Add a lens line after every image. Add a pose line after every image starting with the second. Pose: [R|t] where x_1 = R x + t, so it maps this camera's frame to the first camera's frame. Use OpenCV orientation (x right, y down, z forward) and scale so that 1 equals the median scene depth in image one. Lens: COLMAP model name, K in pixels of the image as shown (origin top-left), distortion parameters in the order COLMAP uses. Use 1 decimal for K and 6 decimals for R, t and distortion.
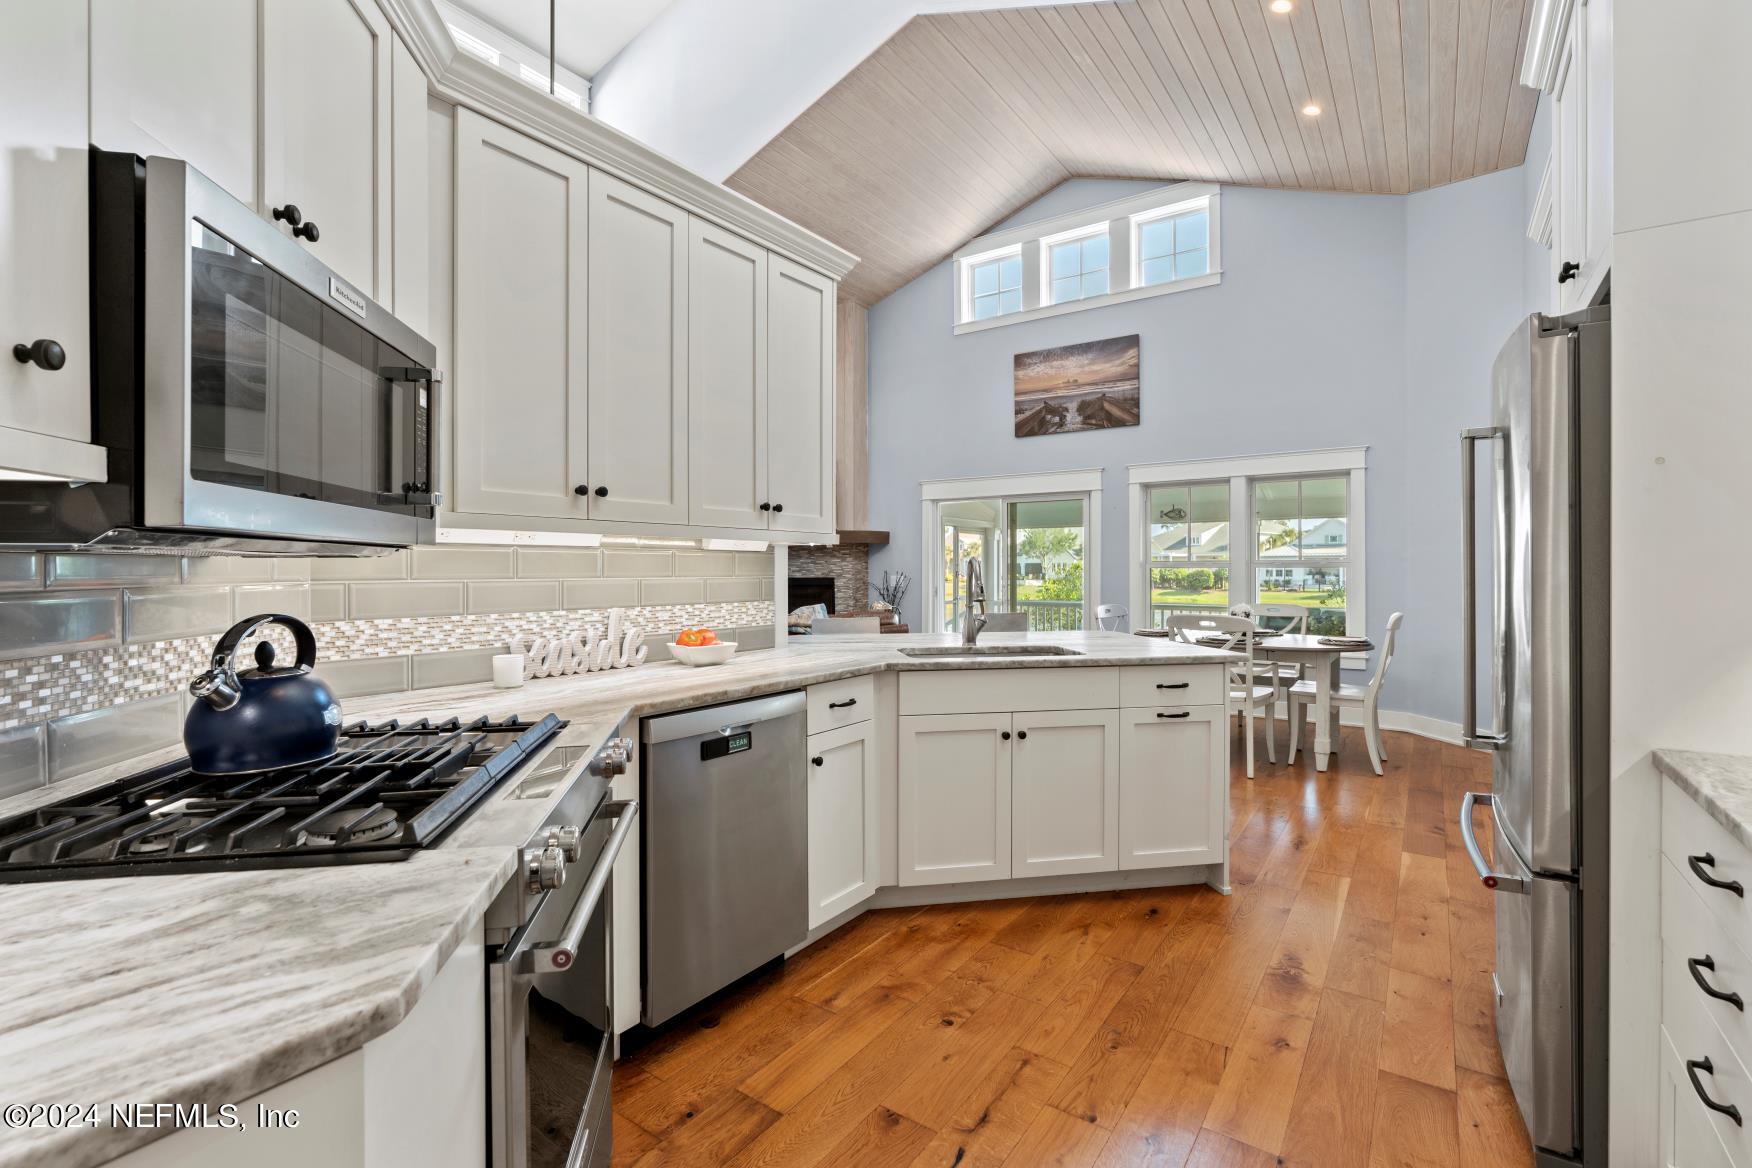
lens RADIAL K [[806.5, 0, 880.9], [0, 806.5, 574.9], [0, 0, 1]] dist [-0.012021, 0.000976]
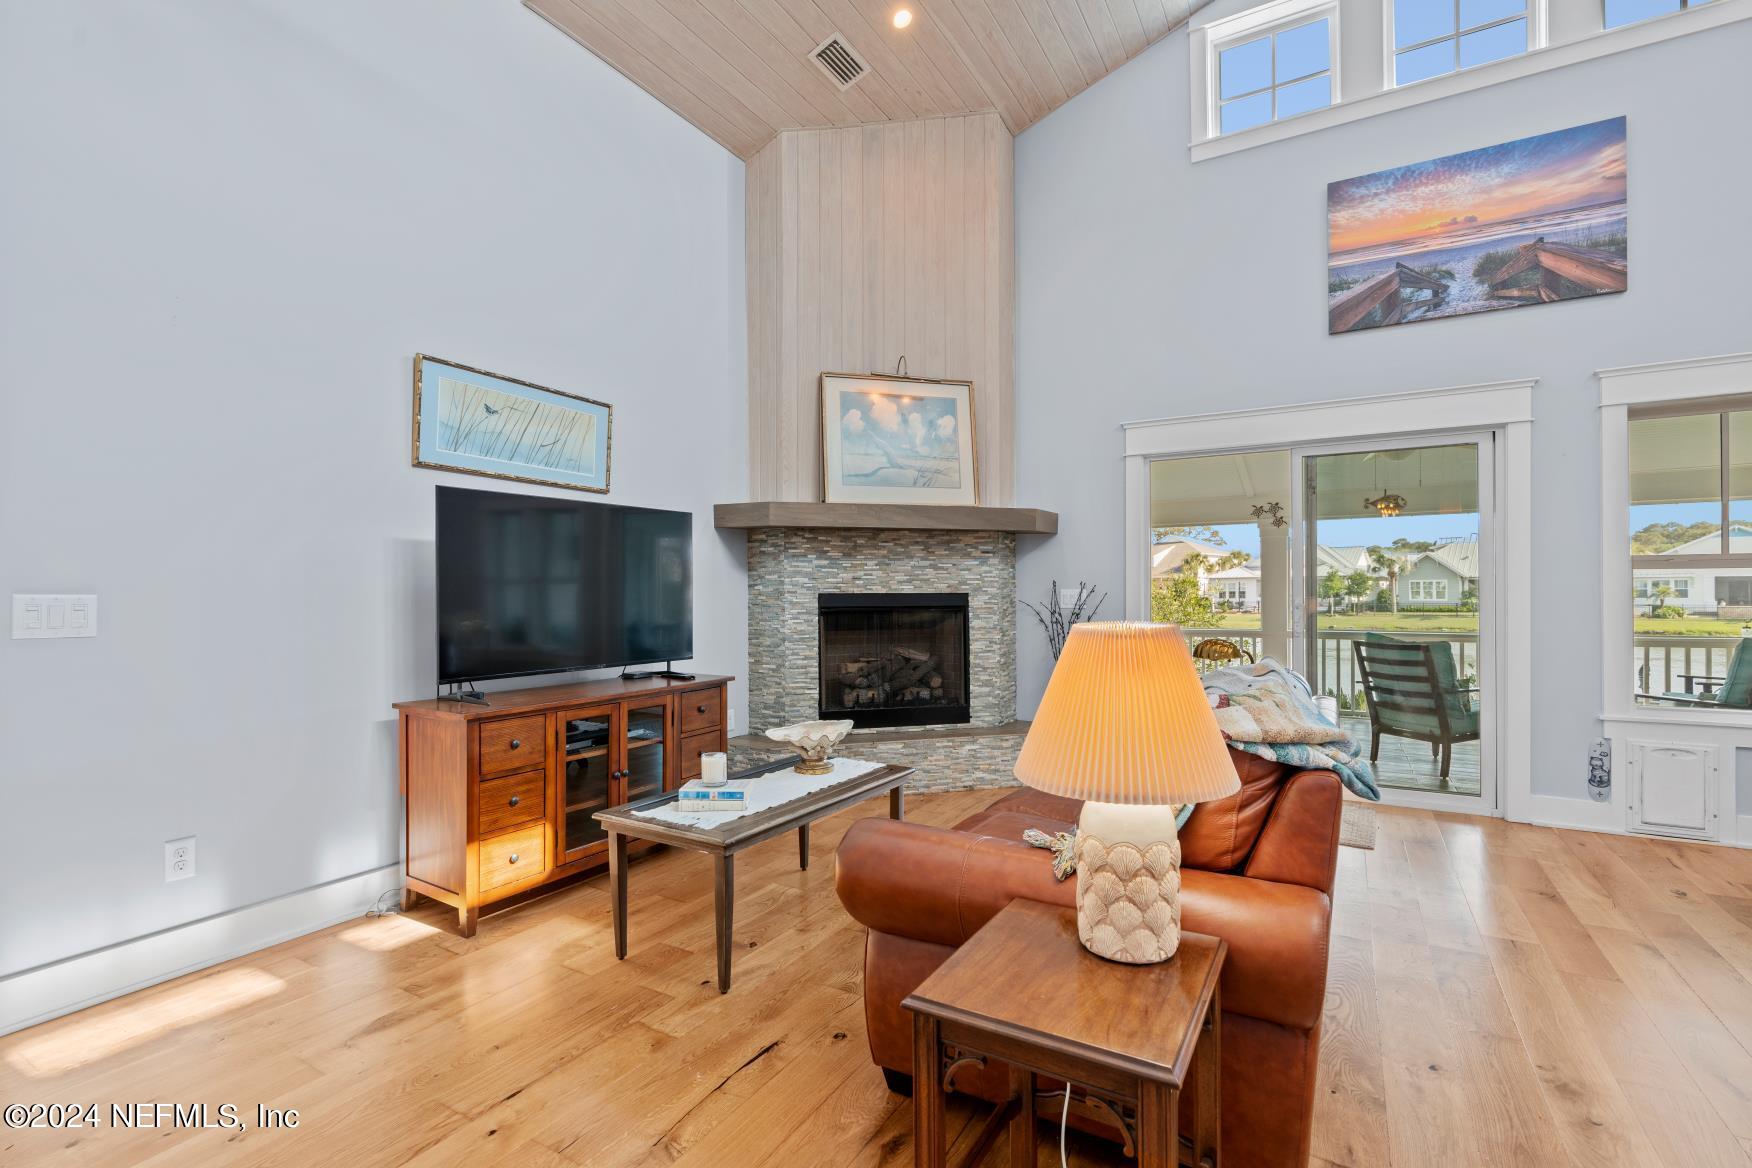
lens RADIAL K [[806.5, 0, 881.3], [0, 806.5, 591.4], [0, 0, 1]] dist [-0.012021, 0.000976]
pose [[0.996646, -0.003618, 0.081756, -0.193213], [0.004342, 0.999953, -0.008676, 0.008016], [-0.081720, 0.009002, 0.996615, 0.514990]]
